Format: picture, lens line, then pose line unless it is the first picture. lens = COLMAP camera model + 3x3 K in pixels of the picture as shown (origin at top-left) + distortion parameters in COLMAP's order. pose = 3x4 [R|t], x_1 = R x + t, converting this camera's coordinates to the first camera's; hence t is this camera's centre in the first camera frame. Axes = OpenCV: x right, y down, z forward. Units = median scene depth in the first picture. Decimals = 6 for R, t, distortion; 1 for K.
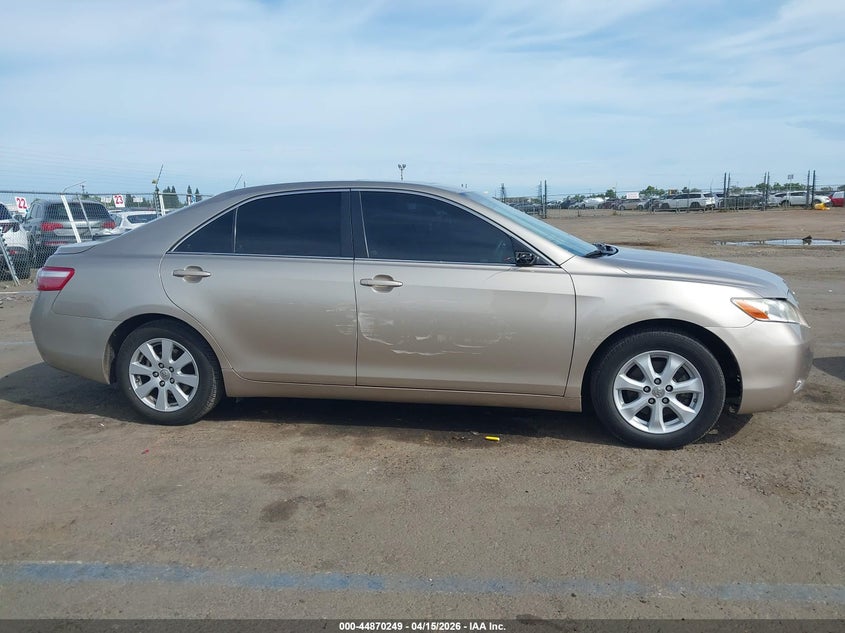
lens RADIAL K [[681.1, 0, 422.5], [0, 681.1, 316.5], [0, 0, 1]] dist [0.001793, -0.005222]
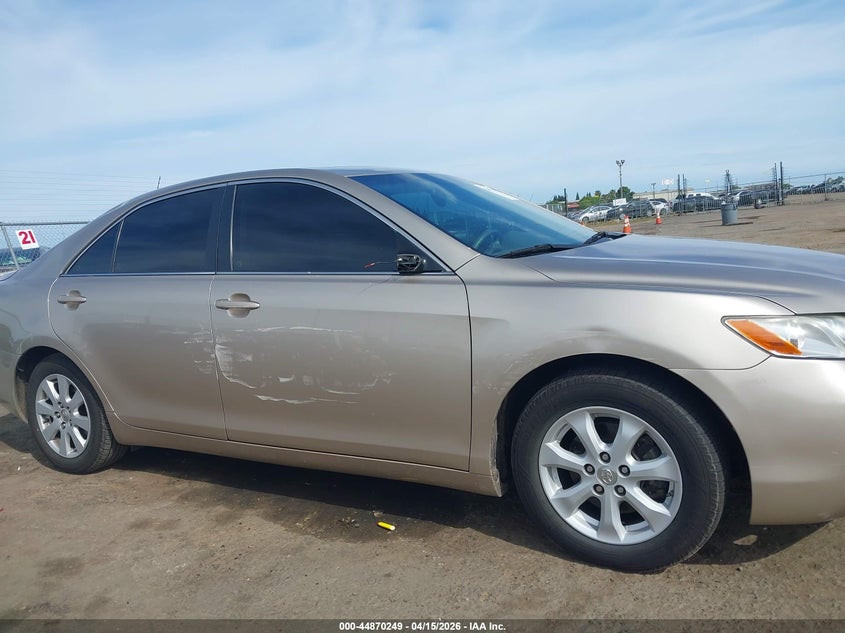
lens RADIAL K [[681.1, 0, 422.5], [0, 681.1, 316.5], [0, 0, 1]] dist [0.001793, -0.005222]
pose [[0.941722, -0.022714, -0.335624, 0.389433], [0.019795, 0.999731, -0.012117, -0.024126], [0.335809, 0.004767, 0.941918, 0.372696]]
